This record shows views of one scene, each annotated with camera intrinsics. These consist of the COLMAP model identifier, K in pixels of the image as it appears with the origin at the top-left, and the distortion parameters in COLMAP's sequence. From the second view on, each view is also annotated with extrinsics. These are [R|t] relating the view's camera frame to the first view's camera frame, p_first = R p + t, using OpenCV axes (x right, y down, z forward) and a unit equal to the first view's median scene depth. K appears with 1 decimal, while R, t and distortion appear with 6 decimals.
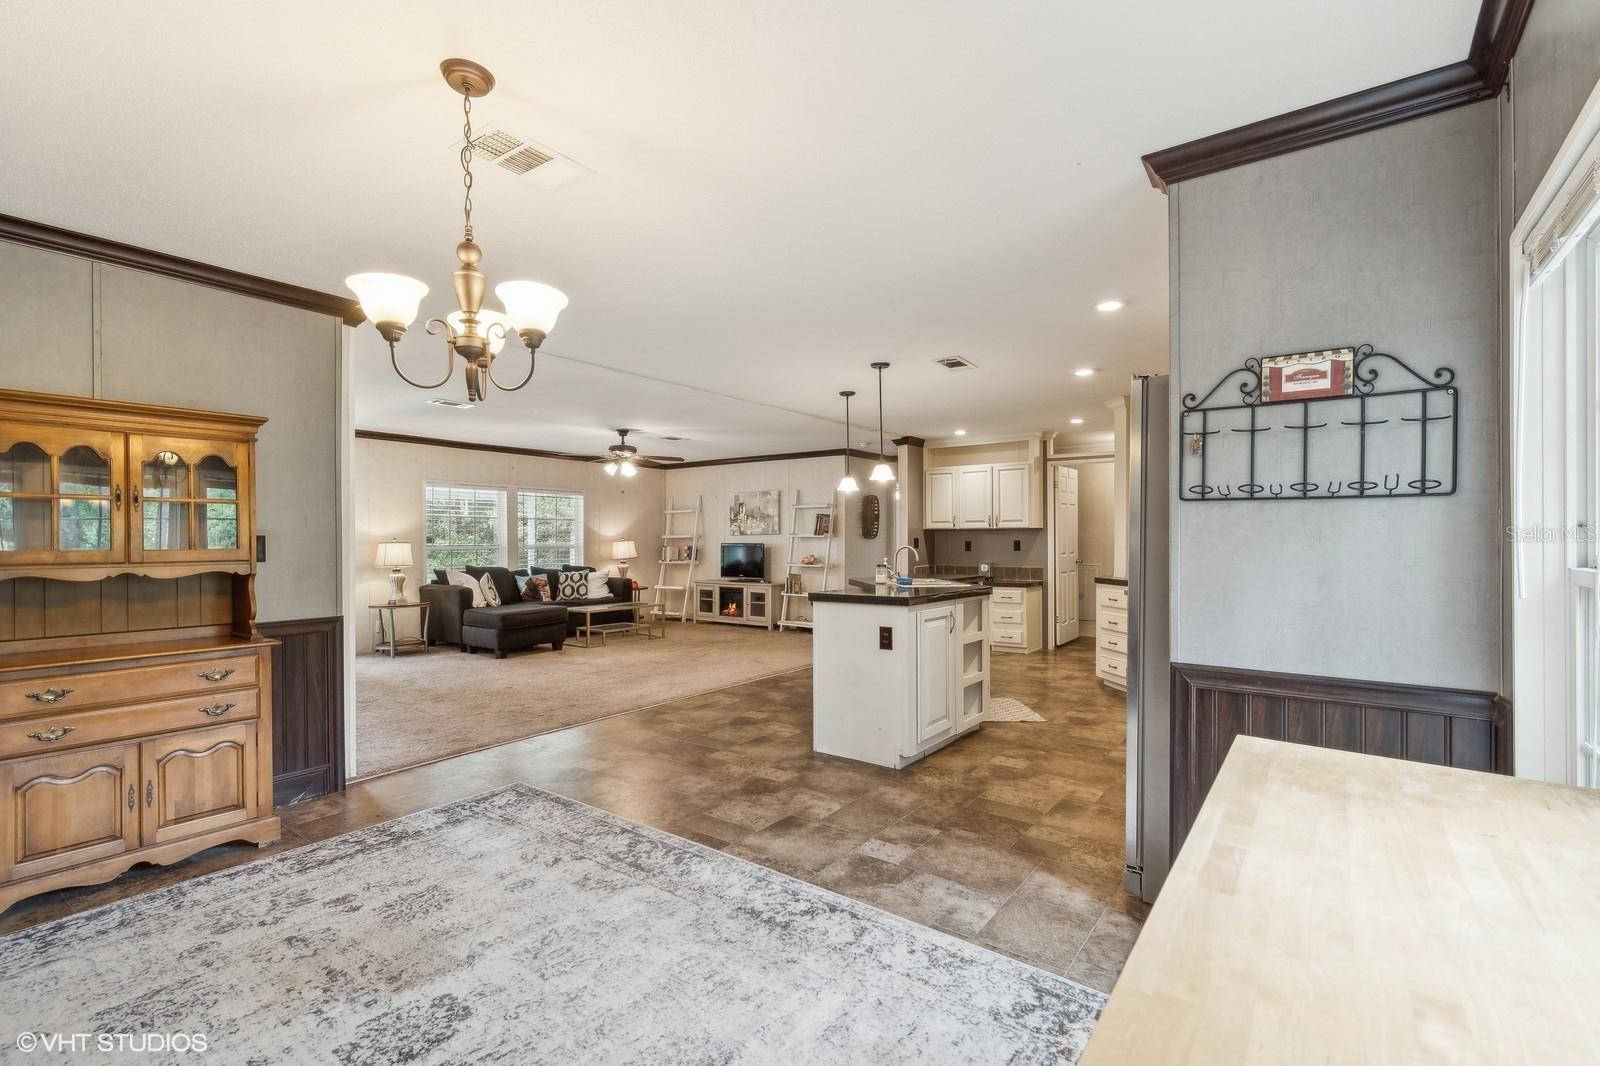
lens RADIAL K [[713.4, 0, 811.5], [0, 713.4, 543.0], [0, 0, 1]] dist [0.003294, -0.002548]
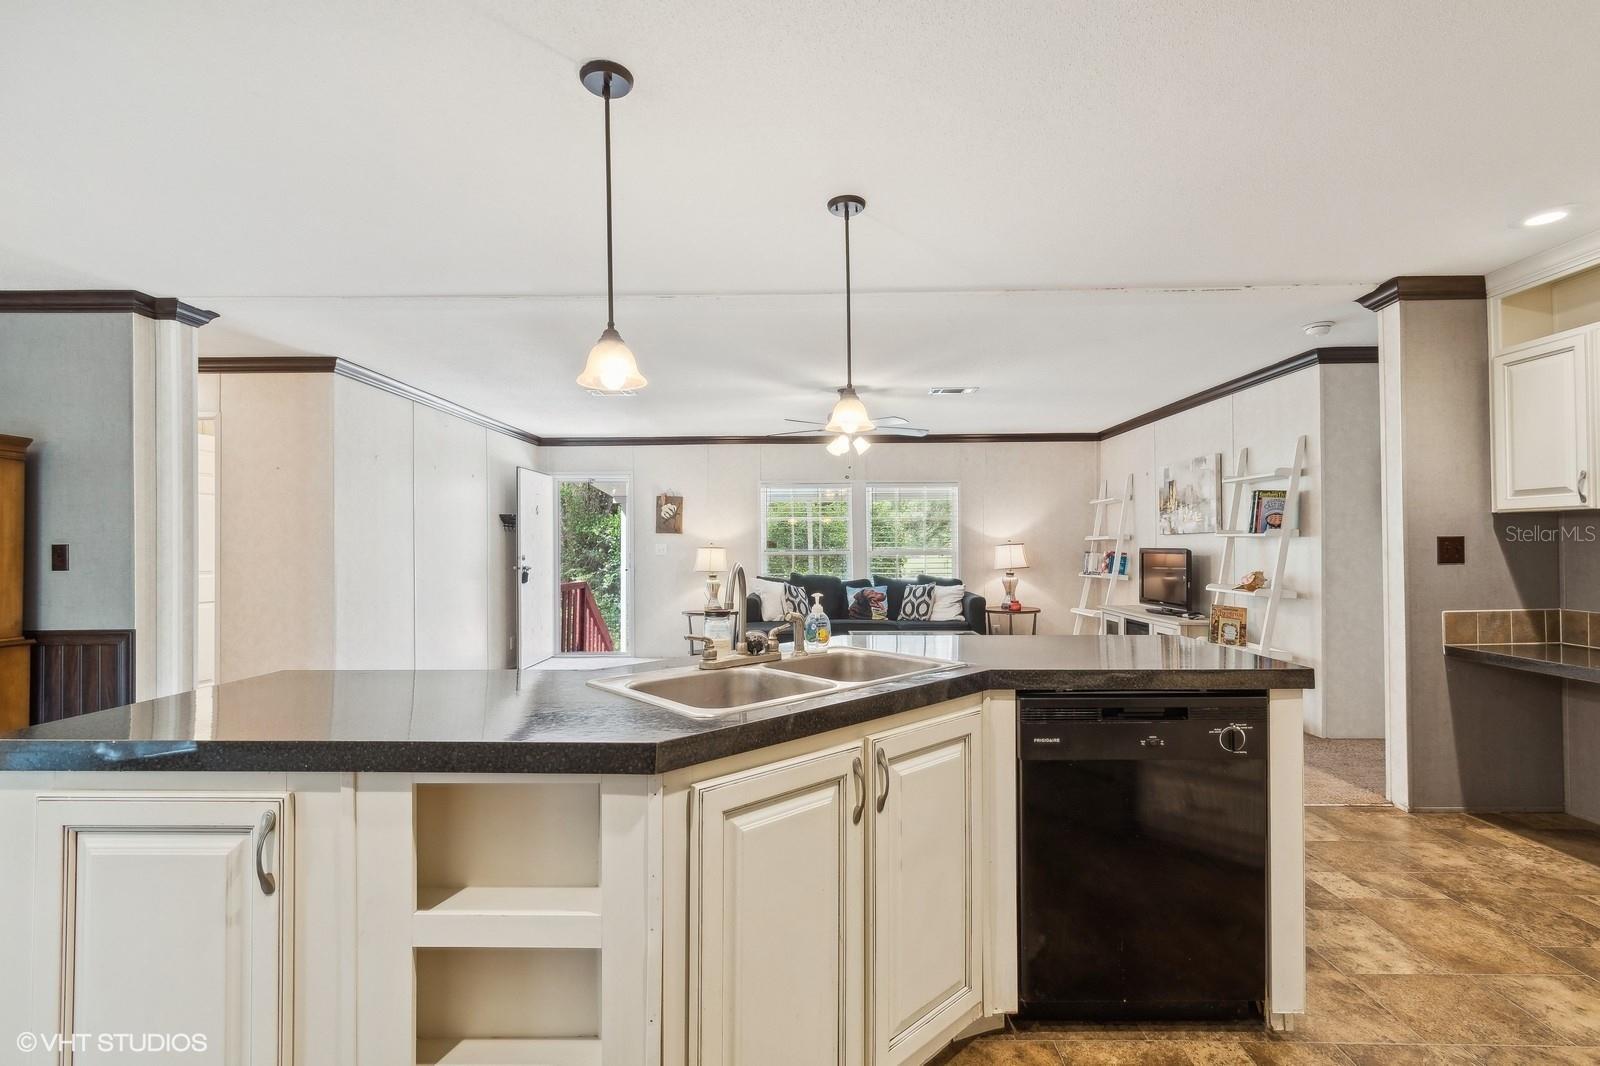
lens RADIAL K [[759.6, 0, 793.0], [0, 759.6, 546.8], [0, 0, 1]] dist [0.019332, -0.001070]
pose [[0.585290, -0.001171, -0.810823, 0.265262], [0.000102, 0.999999, -0.001371, 0.000043], [0.810824, 0.000720, 0.585289, 0.404918]]
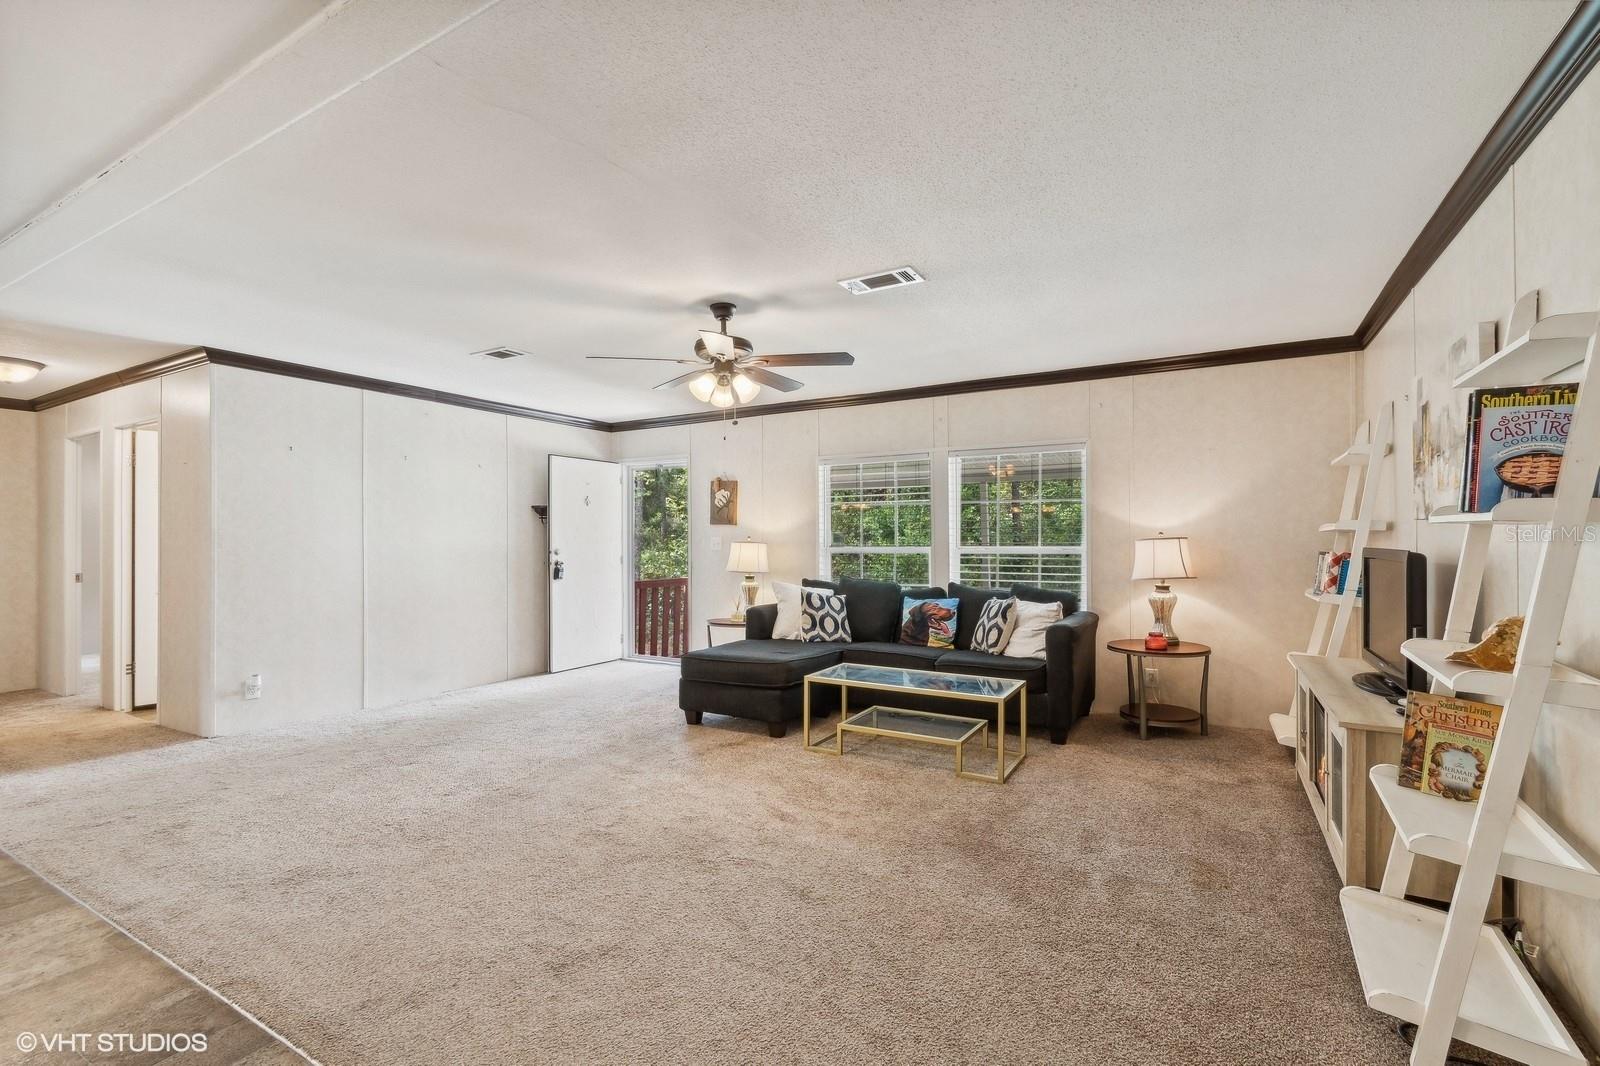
lens RADIAL K [[713.4, 0, 810.3], [0, 713.4, 535.8], [0, 0, 1]] dist [0.003294, -0.002548]
pose [[0.120305, -0.002596, -0.992734, 0.167808], [-0.001340, 0.999995, -0.002777, -0.003976], [0.992736, 0.001665, 0.120301, 0.812064]]
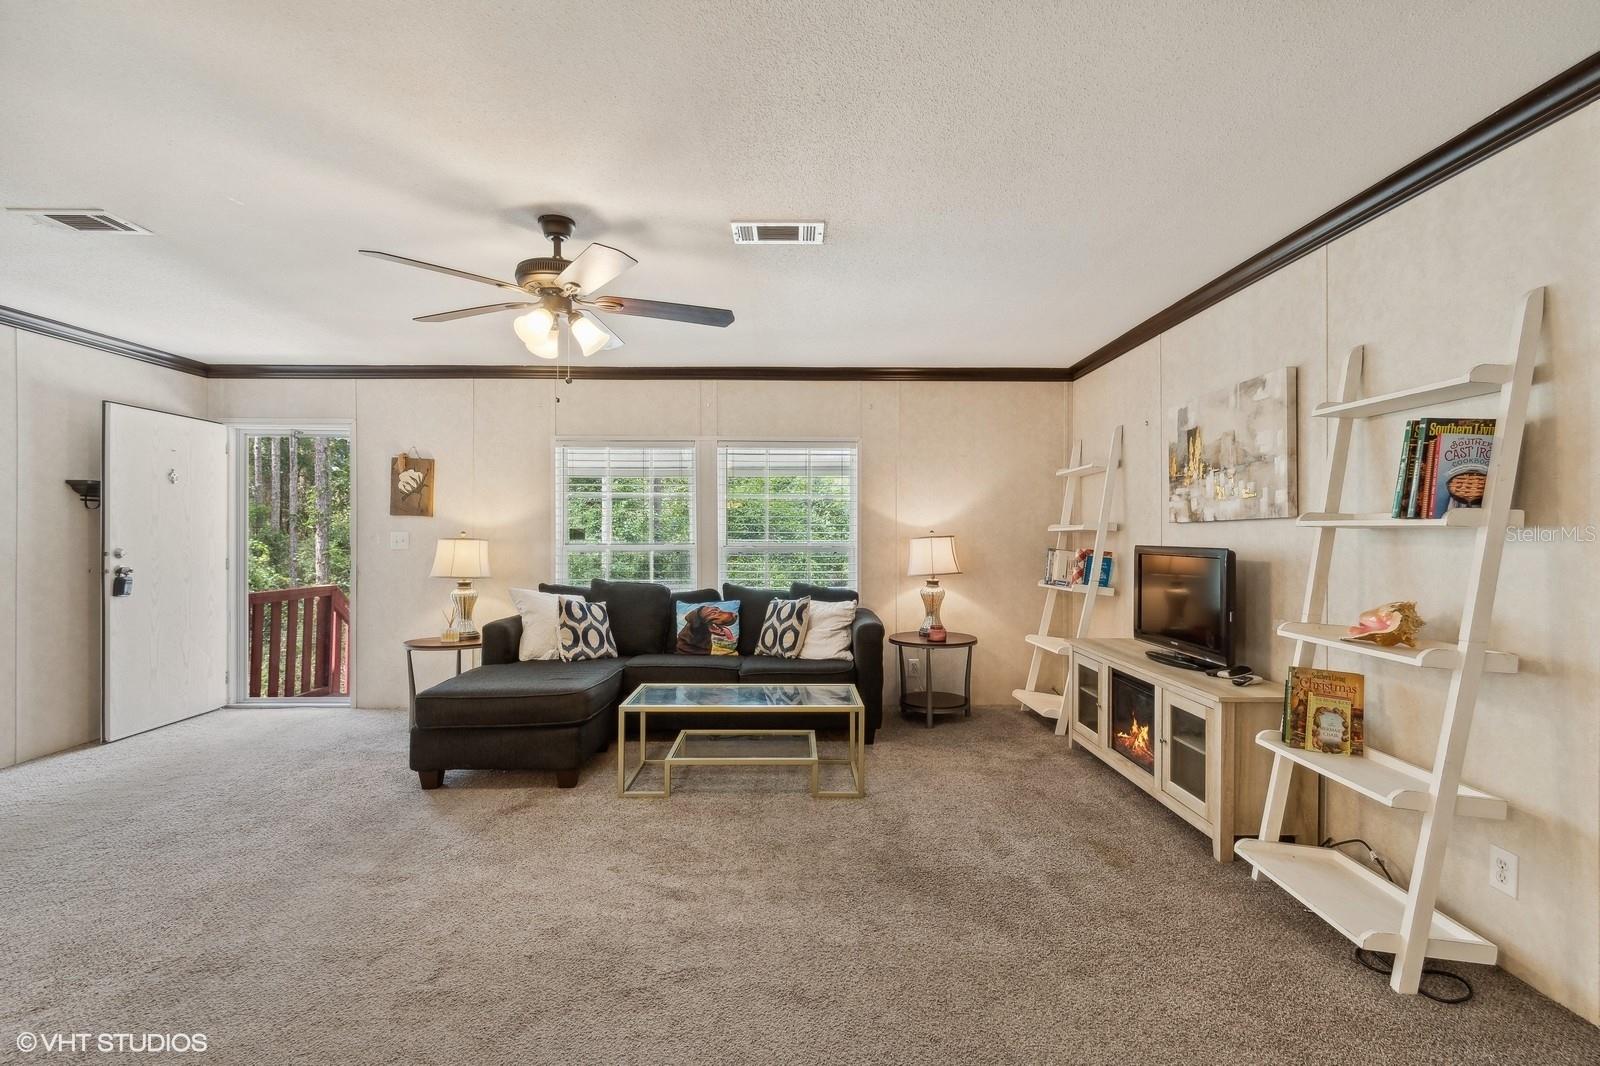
lens RADIAL K [[713.4, 0, 811.8], [0, 713.4, 534.4], [0, 0, 1]] dist [0.003294, -0.002548]
pose [[0.612703, 0.003255, -0.790307, 0.068810], [-0.006699, 0.999977, -0.001075, -0.004328], [0.790285, 0.005953, 0.612711, 0.719118]]
